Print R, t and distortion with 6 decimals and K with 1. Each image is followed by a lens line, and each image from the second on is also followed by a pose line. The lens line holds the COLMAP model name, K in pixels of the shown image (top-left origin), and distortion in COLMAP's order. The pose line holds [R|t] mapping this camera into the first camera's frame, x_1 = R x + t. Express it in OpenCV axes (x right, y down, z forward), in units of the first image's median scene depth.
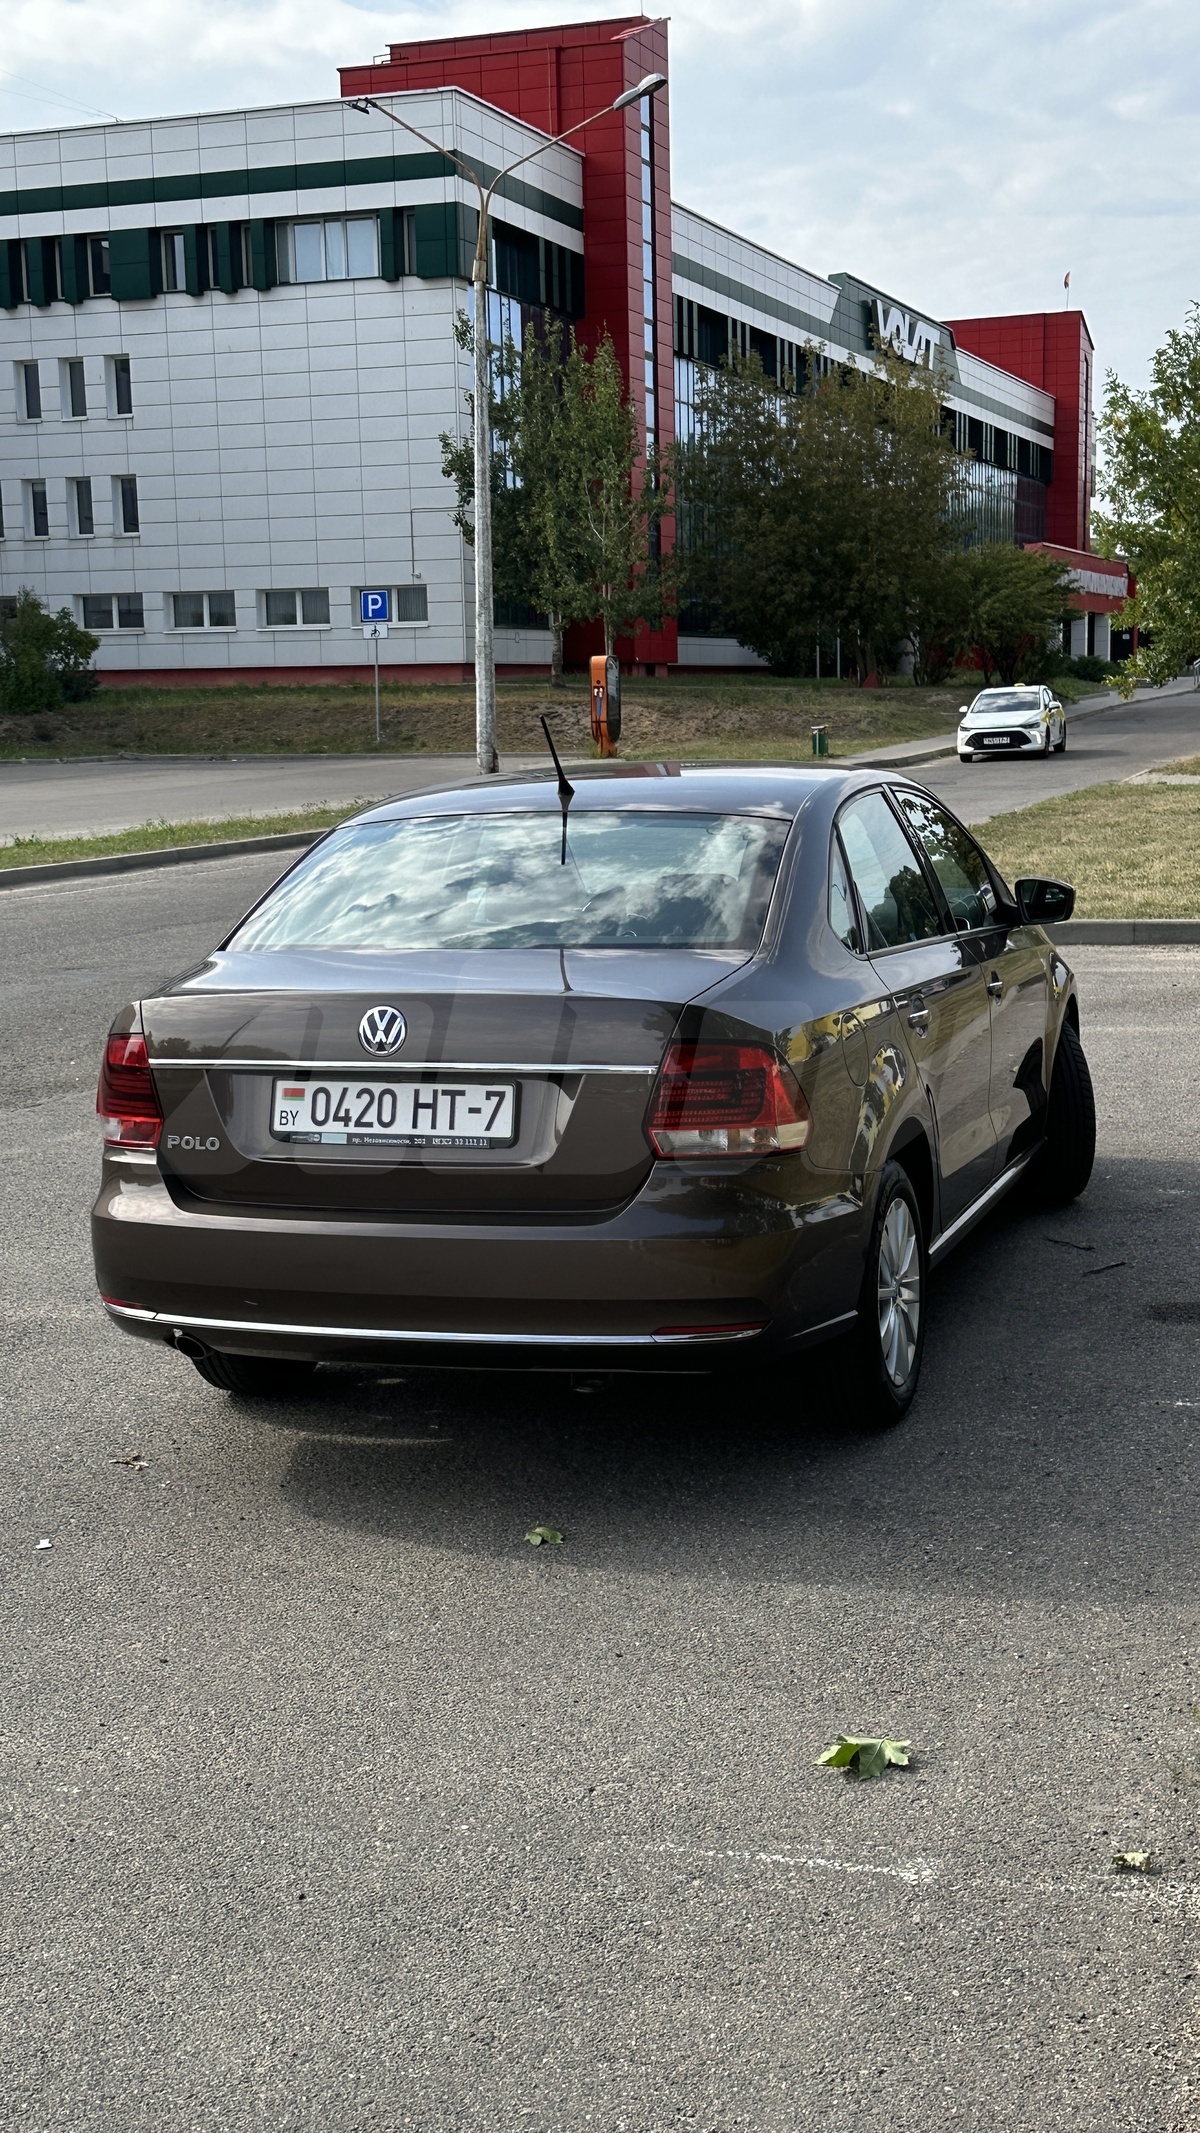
lens RADIAL K [[2759.6, 0, 600.0], [0, 2759.6, 1066.5], [0, 0, 1]] dist [0.132570, 0.011385]
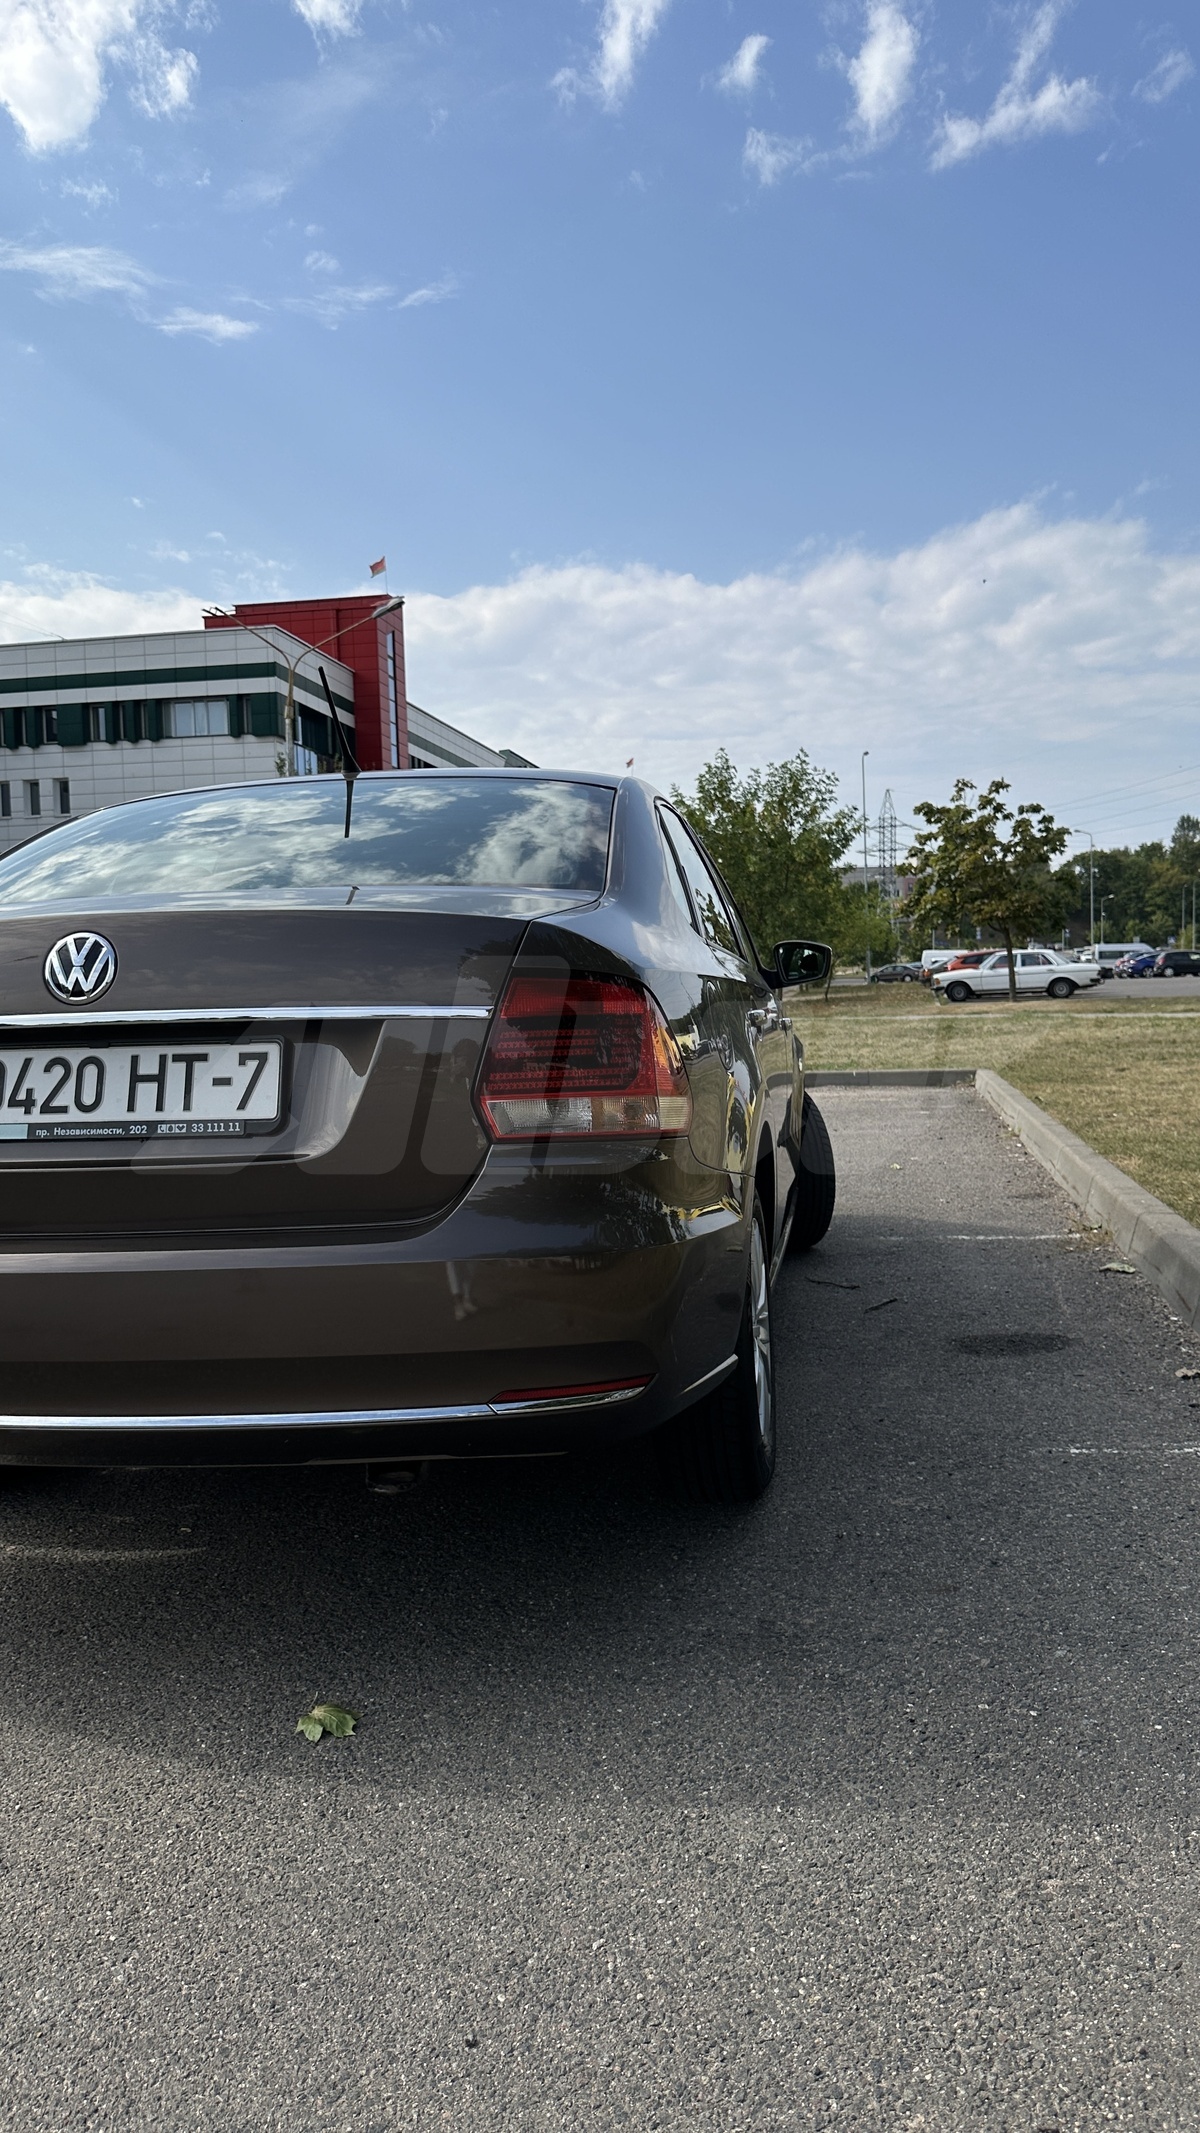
lens RADIAL K [[1539.8, 0, 621.4], [0, 1539.8, 1060.2], [0, 0, 1]] dist [0.150180, -0.279947]
pose [[0.986682, -0.008959, 0.162416, -0.009956], [0.025433, 0.994699, -0.099634, 0.050426], [-0.160663, 0.102438, 0.981679, 0.594031]]
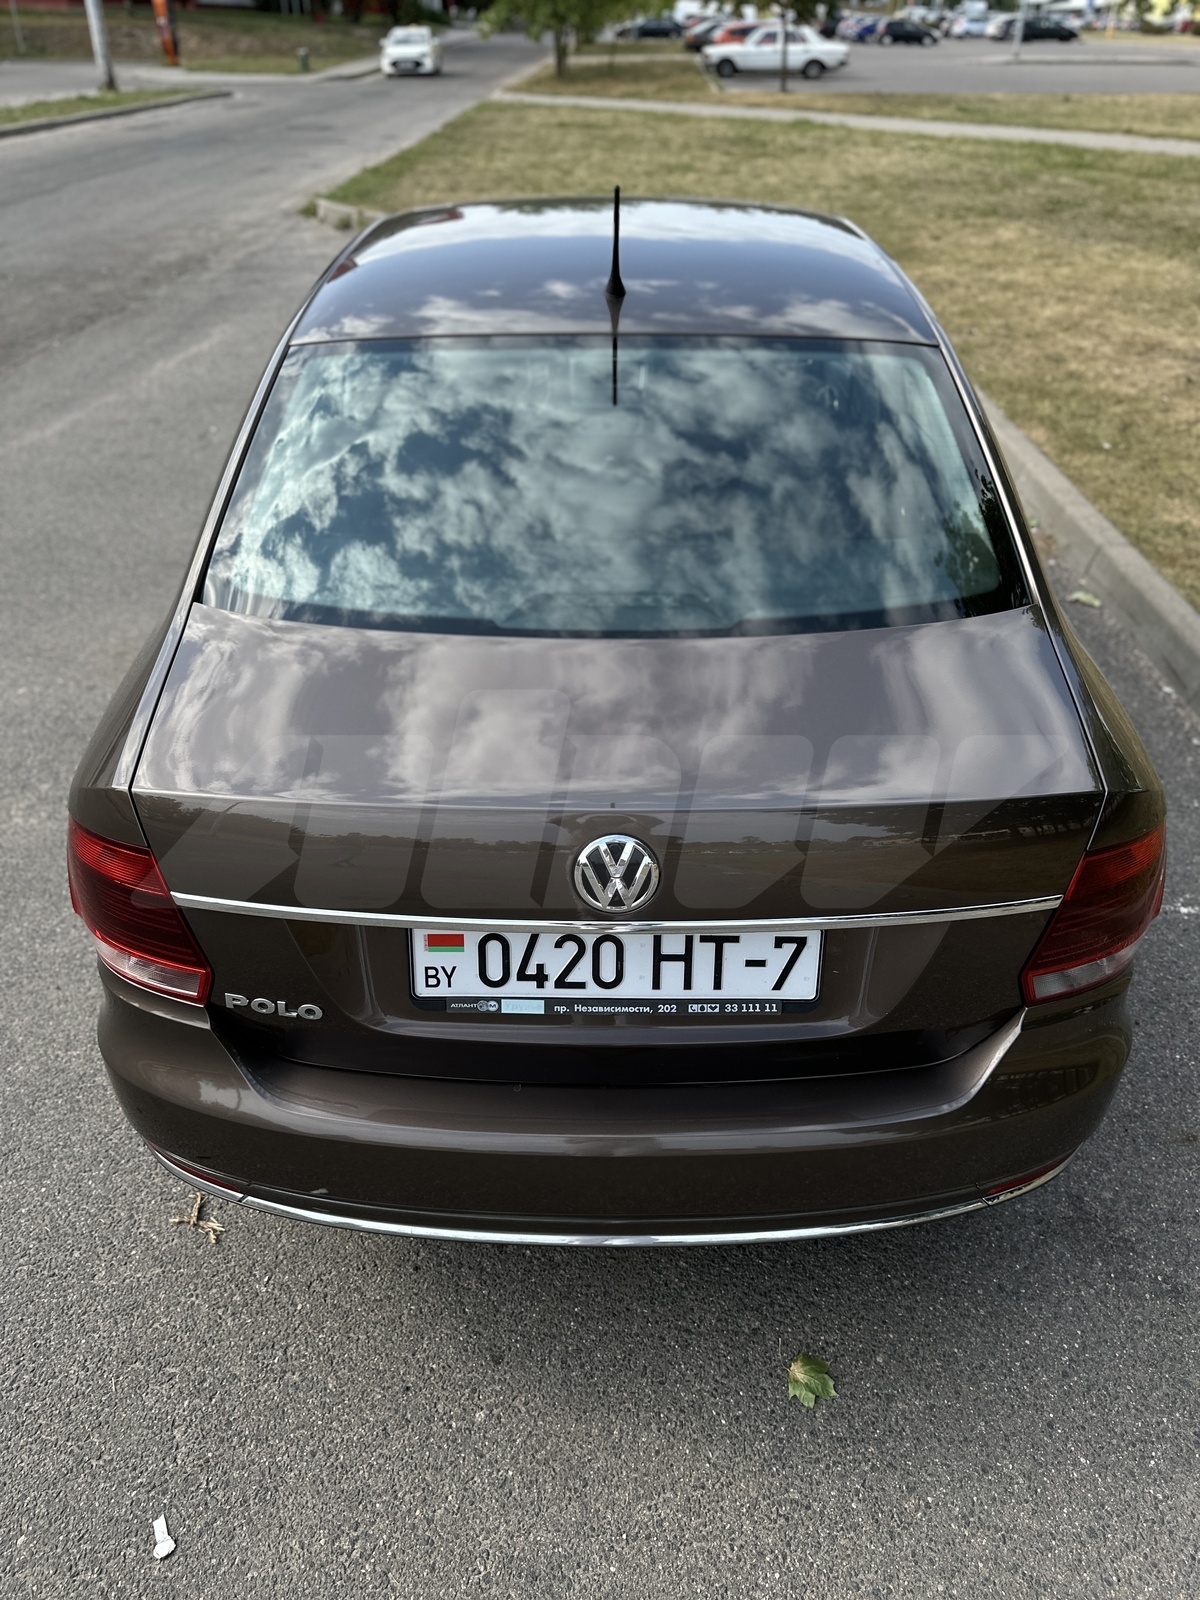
lens RADIAL K [[1133.8, 0, 605.3], [0, 1133.8, 806.6], [0, 0, 1]] dist [0.117693, -0.109617]
pose [[0.946237, -0.149583, 0.286810, -0.146298], [0.008012, 0.897222, 0.441507, -0.131619], [-0.323374, -0.415472, 0.850183, 0.785026]]
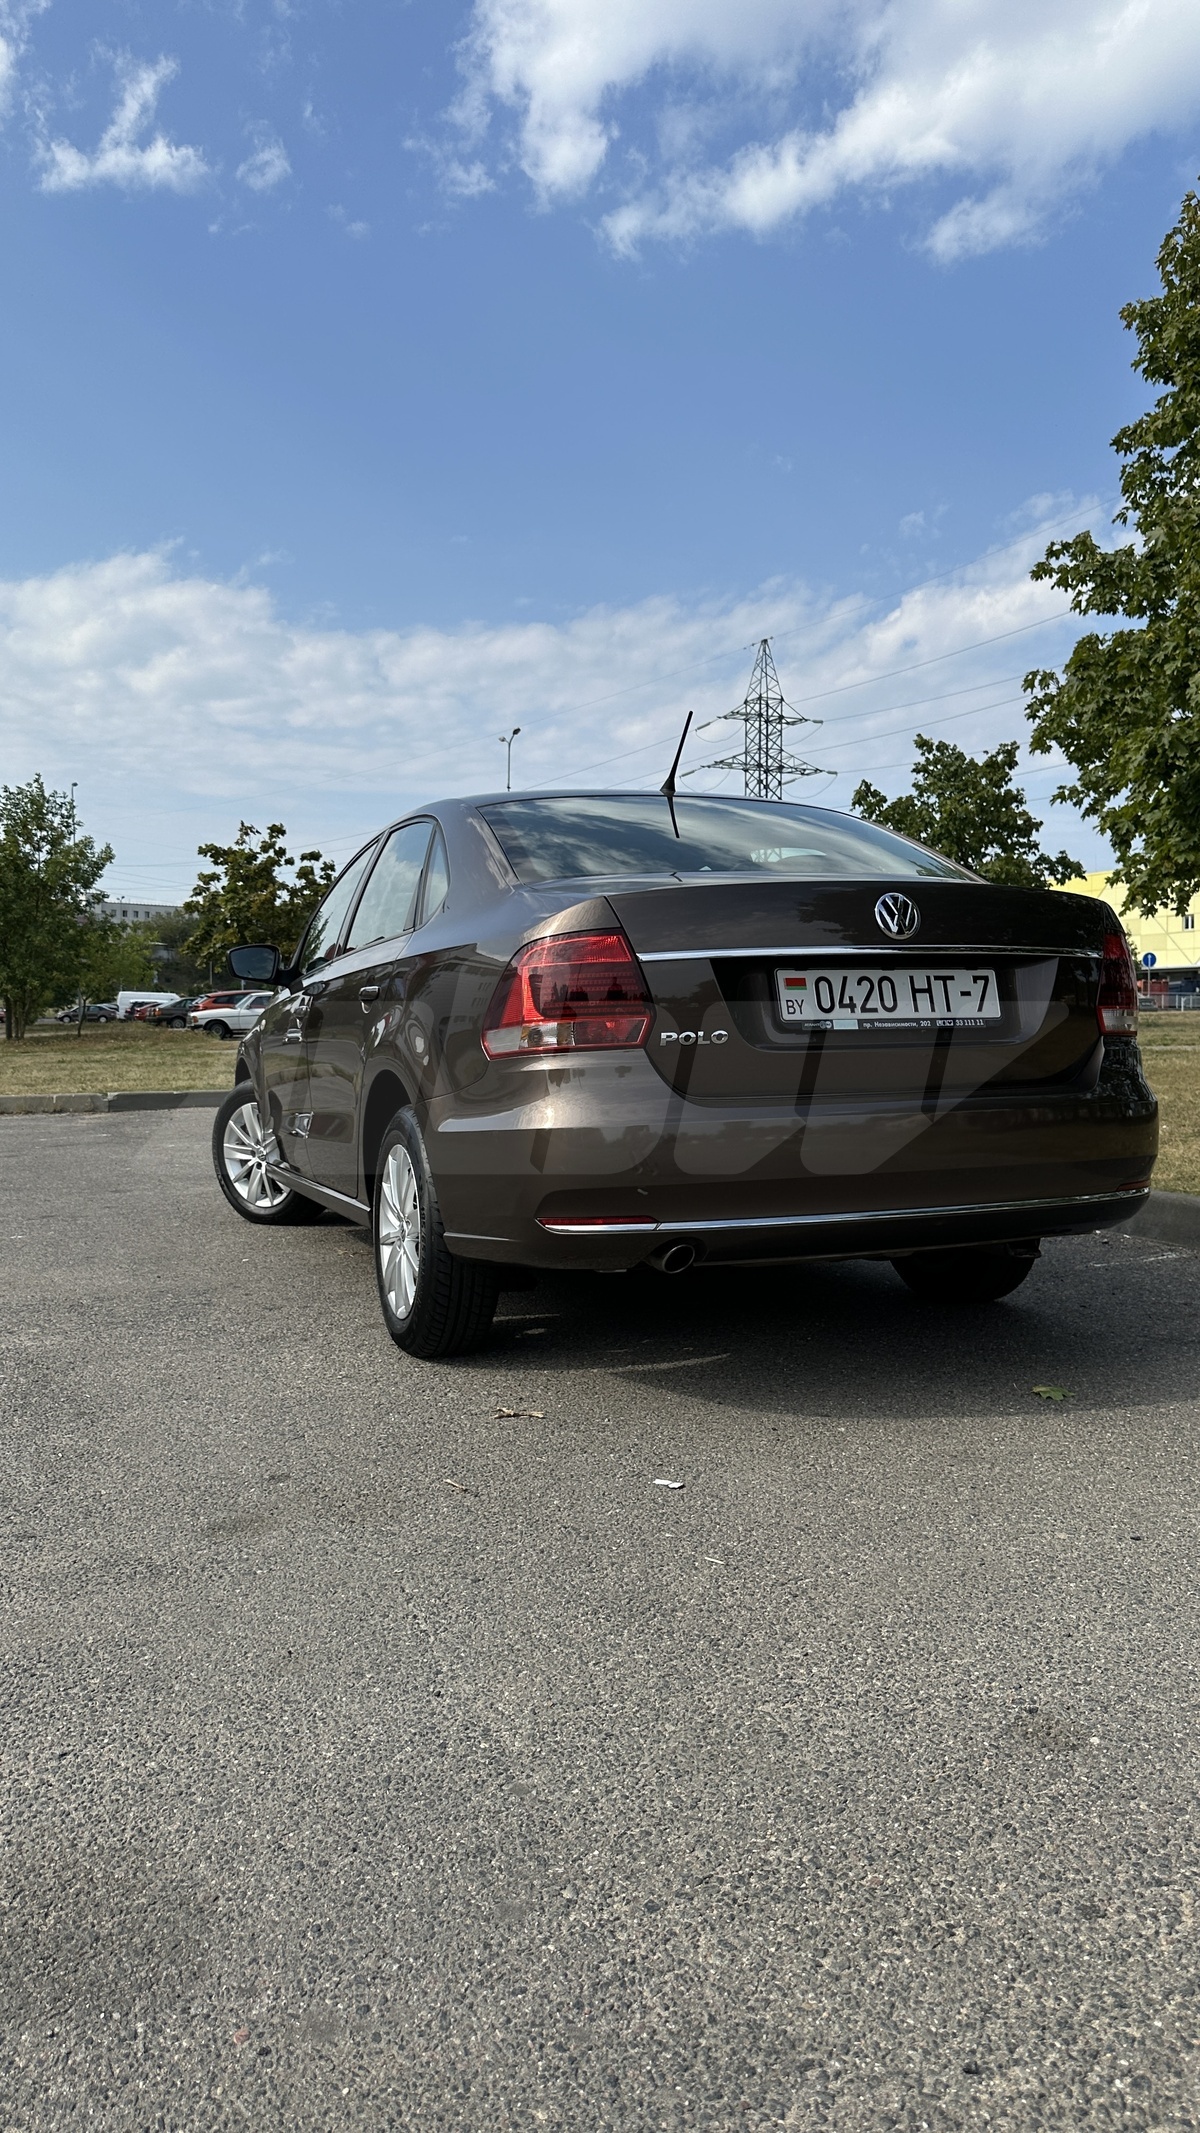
lens RADIAL K [[1568.4, 0, 552.9], [0, 1568.4, 1065.1], [0, 0, 1]] dist [0.087605, -0.209071]
pose [[0.782083, 0.001876, 0.623172, -0.535606], [0.078286, 0.991778, -0.101235, 0.090223], [-0.618238, 0.127960, 0.775505, 0.619706]]
